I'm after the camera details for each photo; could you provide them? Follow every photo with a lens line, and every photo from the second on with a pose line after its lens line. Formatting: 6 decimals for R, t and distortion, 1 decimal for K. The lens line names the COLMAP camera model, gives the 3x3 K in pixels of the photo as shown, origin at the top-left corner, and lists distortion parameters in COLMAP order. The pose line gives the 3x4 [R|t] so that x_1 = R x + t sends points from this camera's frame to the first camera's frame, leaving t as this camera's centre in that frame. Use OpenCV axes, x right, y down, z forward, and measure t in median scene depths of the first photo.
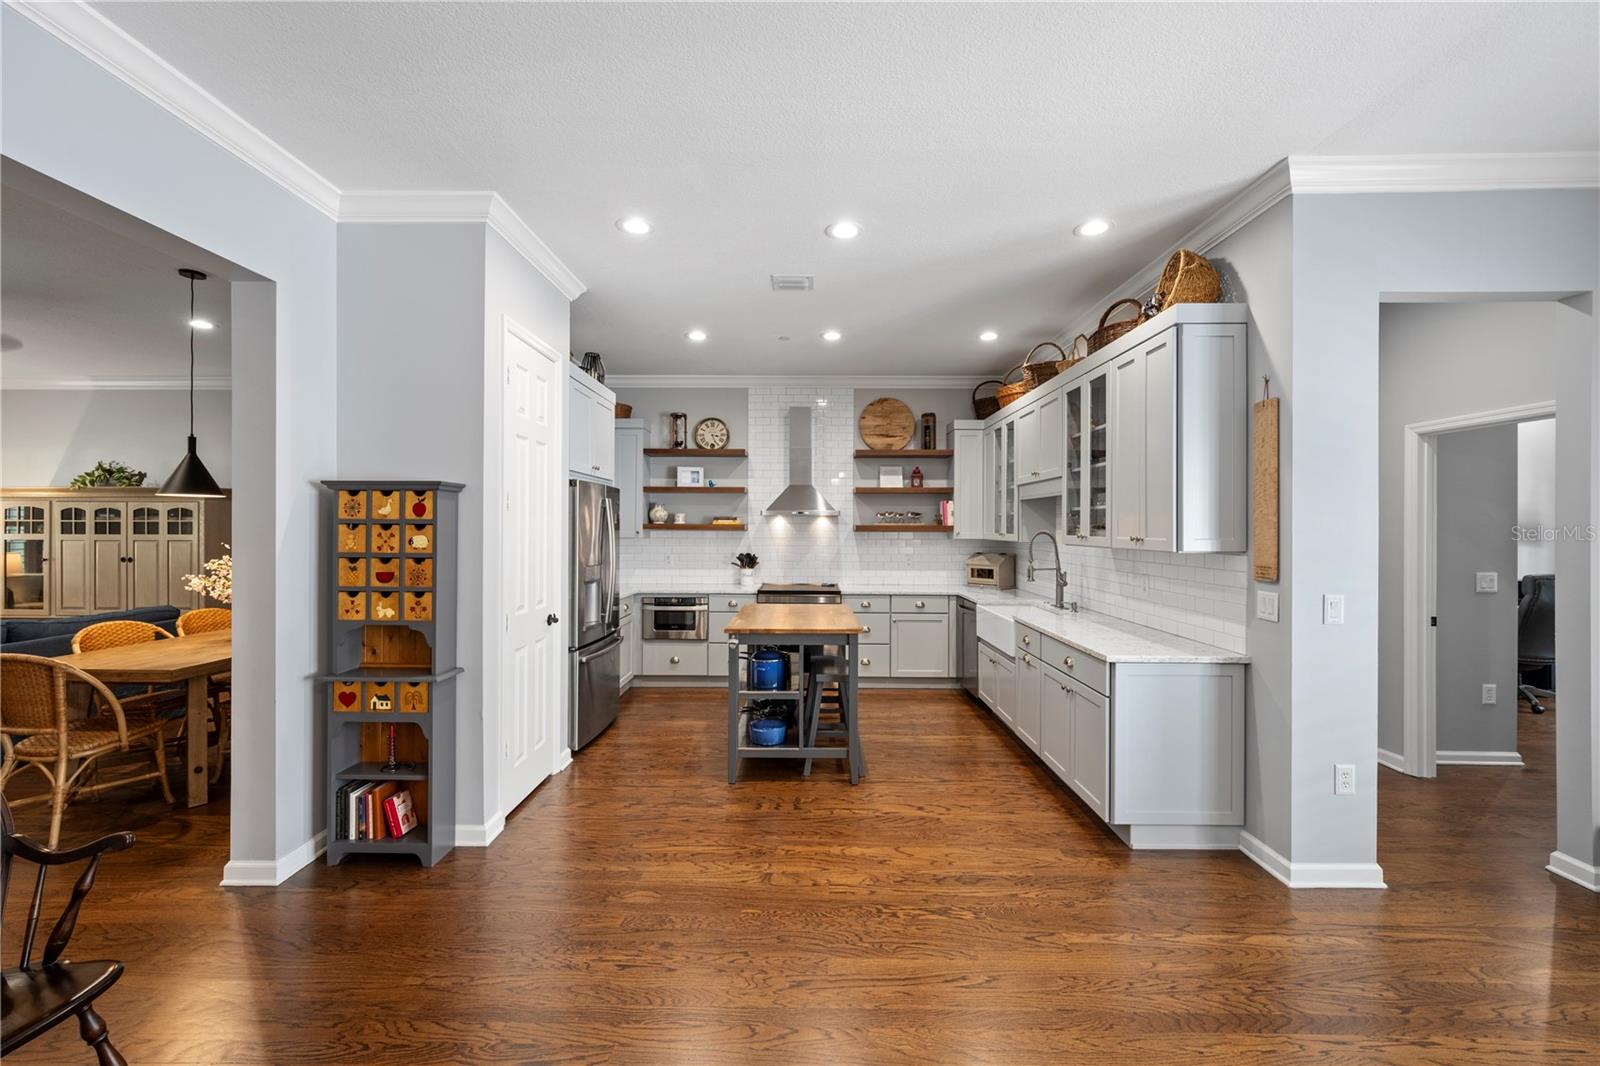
lens RADIAL K [[637.4, 0, 801.5], [0, 637.4, 529.5], [0, 0, 1]] dist [0.001269, 0.000717]
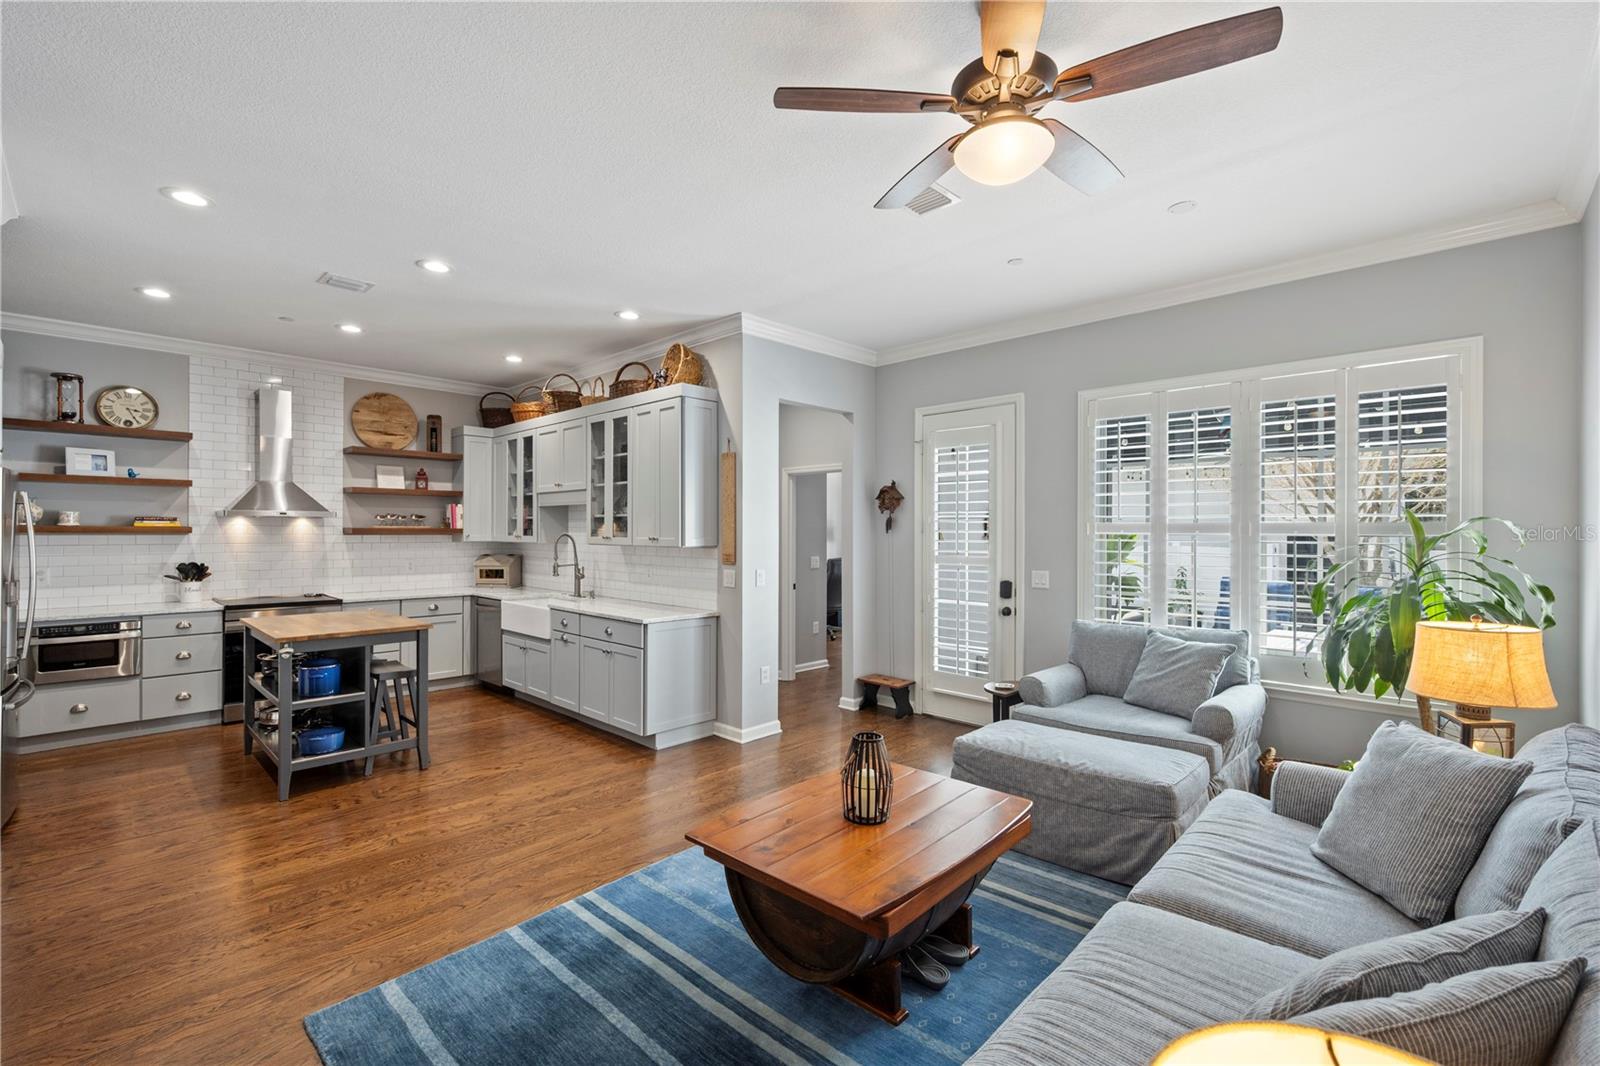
lens RADIAL K [[694.8, 0, 800.0], [0, 694.8, 533.0], [0, 0, 1]] dist [0.016835, 0.000027]
pose [[0.686744, -0.003003, 0.726893, -0.254302], [0.001979, 0.999995, 0.002261, -0.000275], [-0.726896, -0.000114, 0.686747, -0.205143]]
